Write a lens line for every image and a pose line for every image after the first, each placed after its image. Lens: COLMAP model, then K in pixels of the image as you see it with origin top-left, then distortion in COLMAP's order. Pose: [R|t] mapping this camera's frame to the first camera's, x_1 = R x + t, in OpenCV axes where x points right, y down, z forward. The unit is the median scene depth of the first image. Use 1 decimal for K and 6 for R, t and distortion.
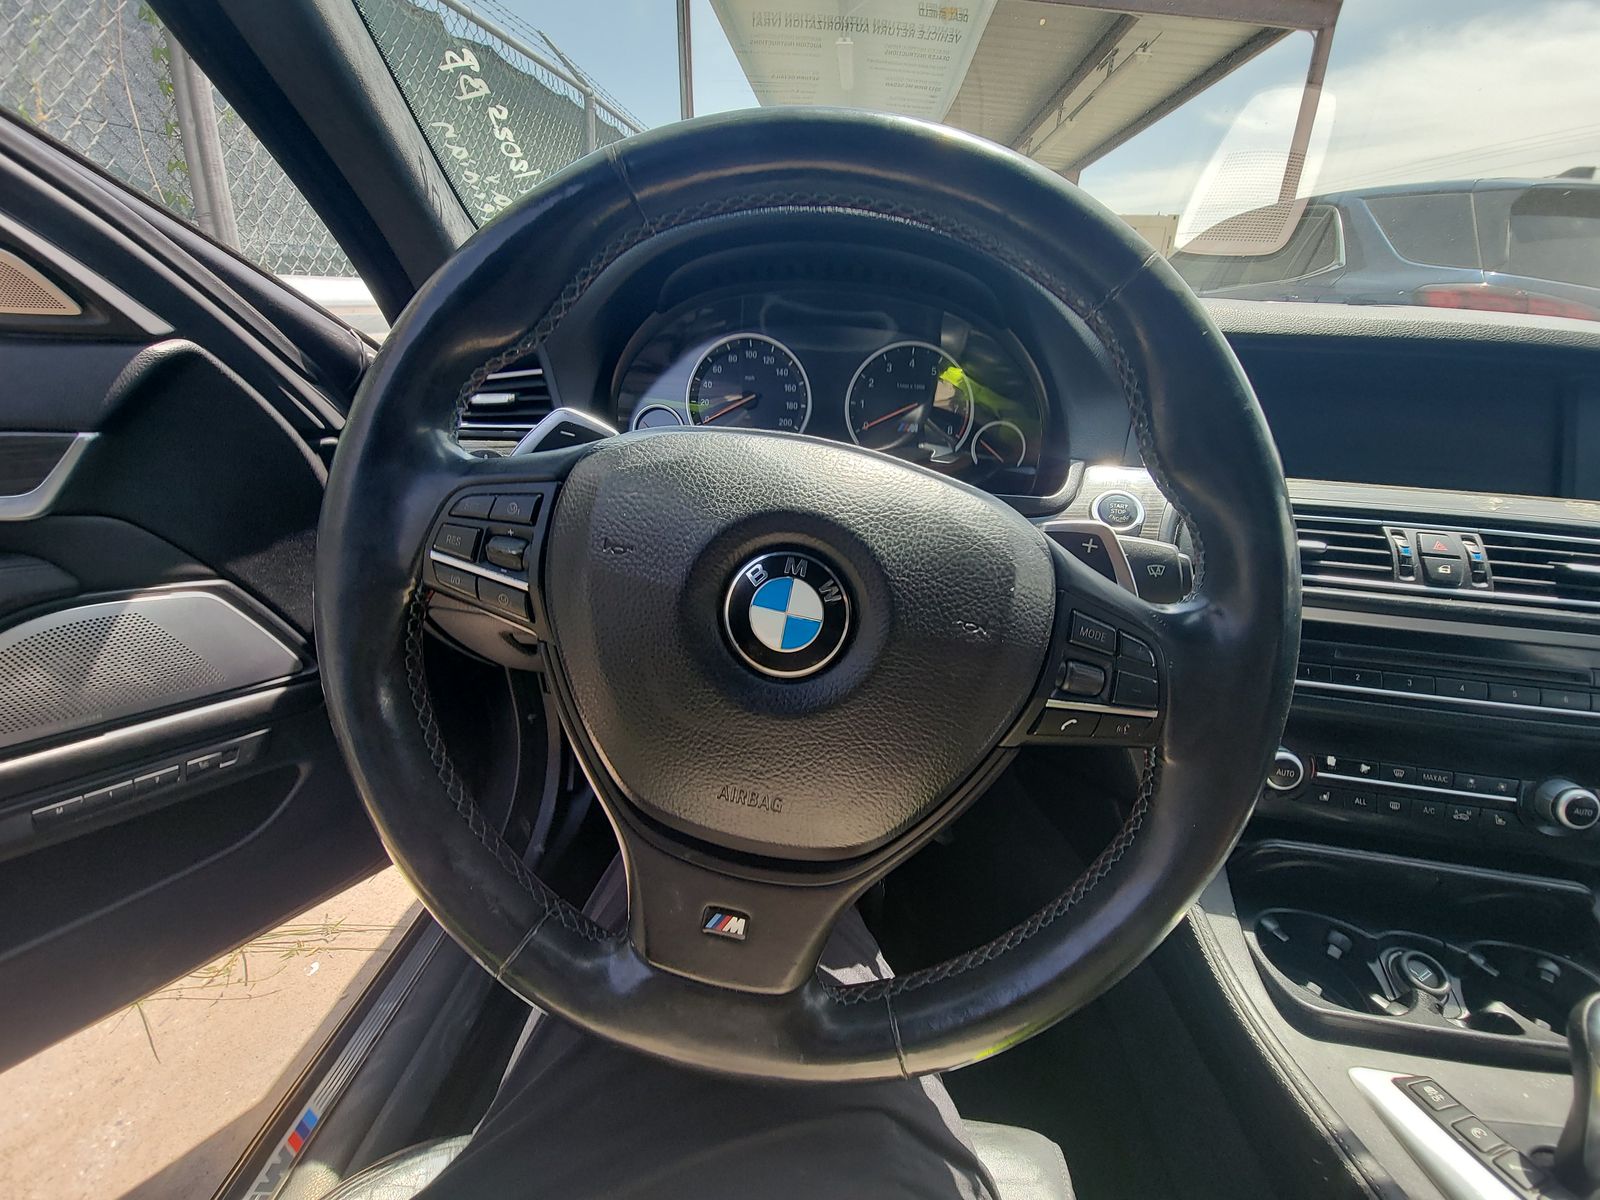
lens RADIAL K [[686.4, 0, 818.1], [0, 686.4, 578.1], [0, 0, 1]] dist [-0.001114, -0.004485]
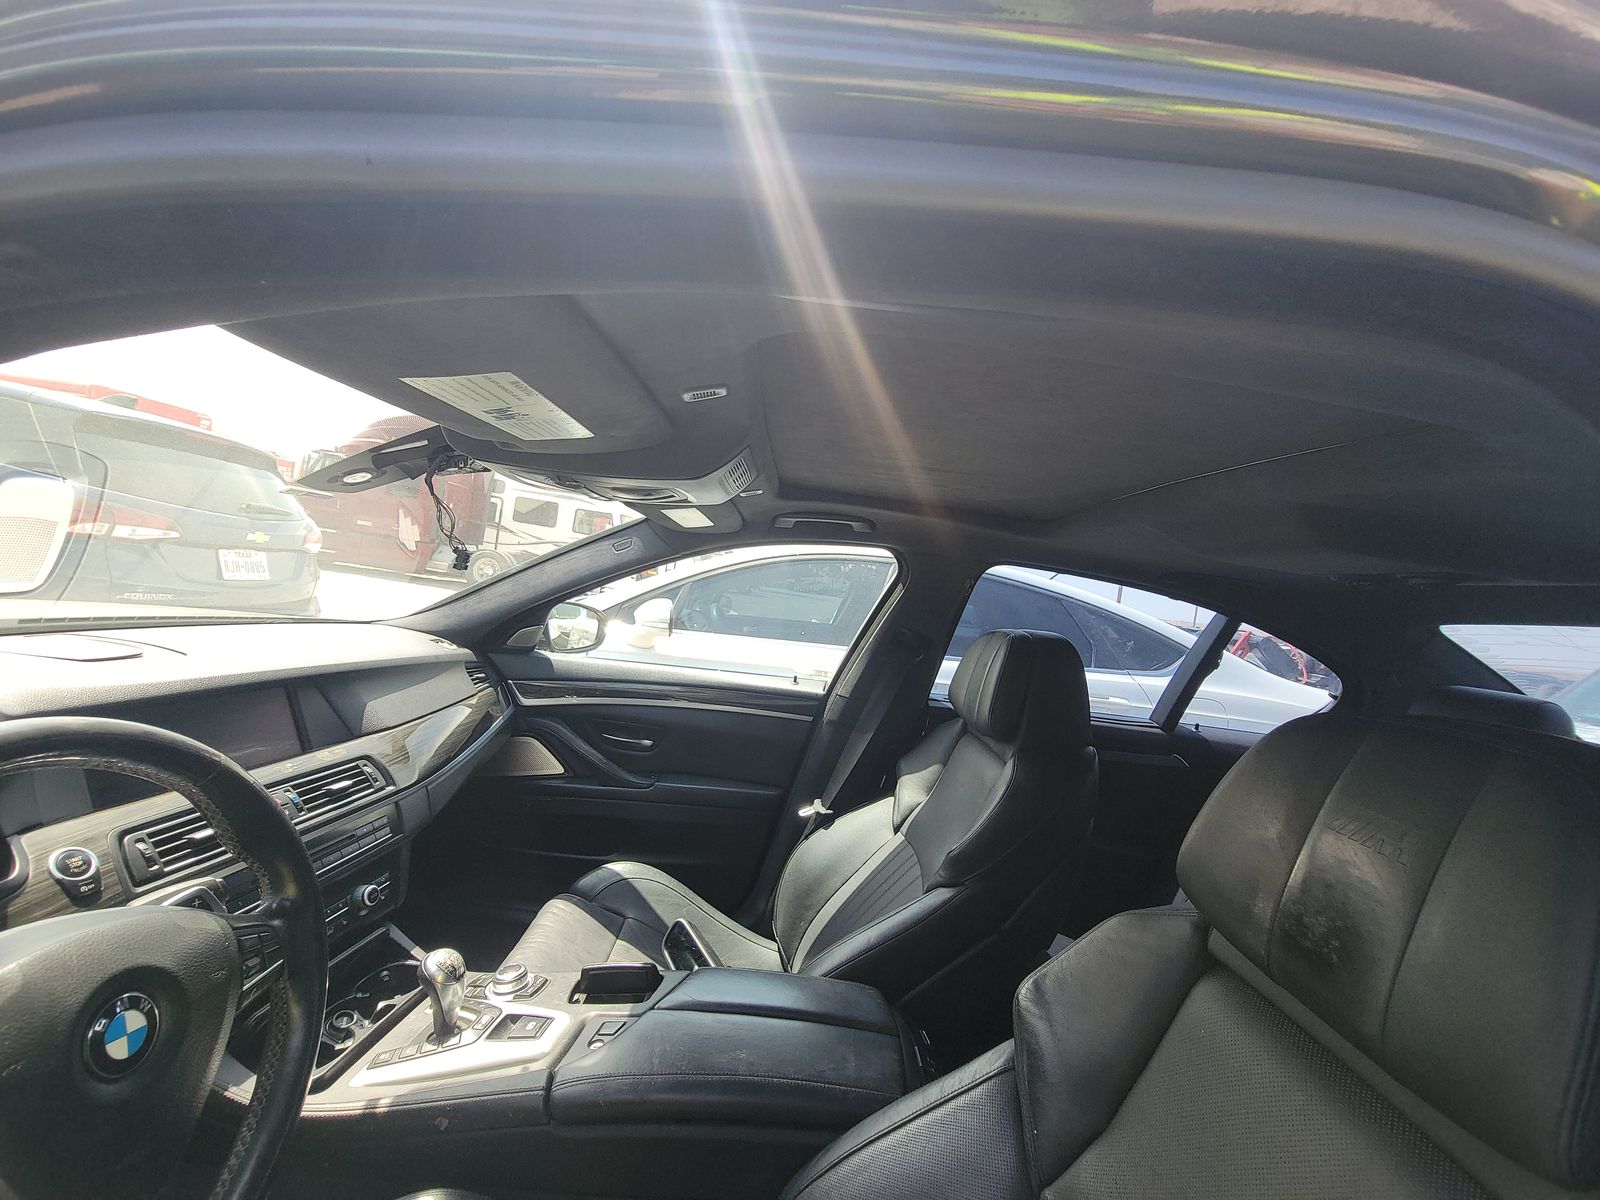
lens RADIAL K [[664.7, 0, 798.8], [0, 664.7, 598.0], [0, 0, 1]] dist [0.012266, -0.012877]
pose [[-0.049030, -0.072515, 0.996161, -0.922002], [0.237260, 0.967967, 0.082140, -0.402486], [-0.970208, 0.240377, -0.030255, -0.440100]]
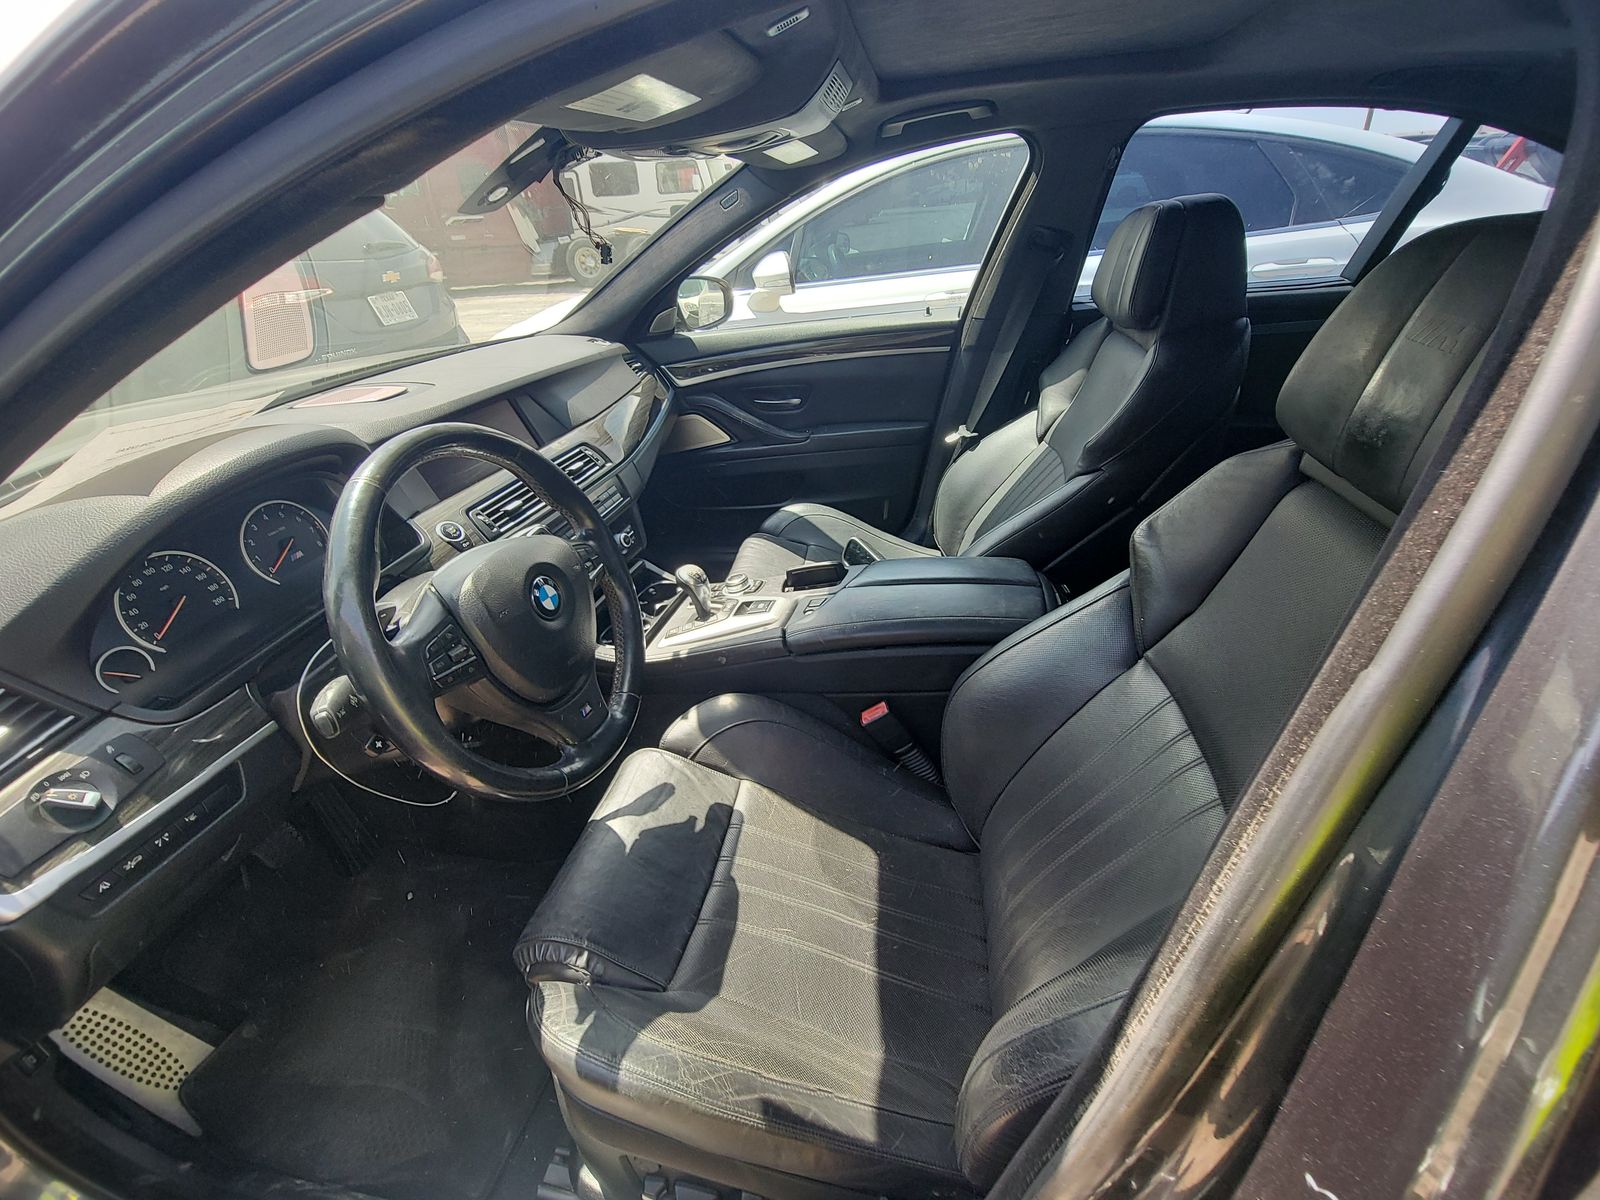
lens RADIAL K [[689.1, 0, 789.1], [0, 689.1, 594.4], [0, 0, 1]] dist [-0.002502, -0.000640]
pose [[0.110291, -0.532140, 0.839442, -1.323190], [0.444444, 0.781852, 0.437238, -0.432219], [-0.888991, 0.324862, 0.322737, -0.462053]]
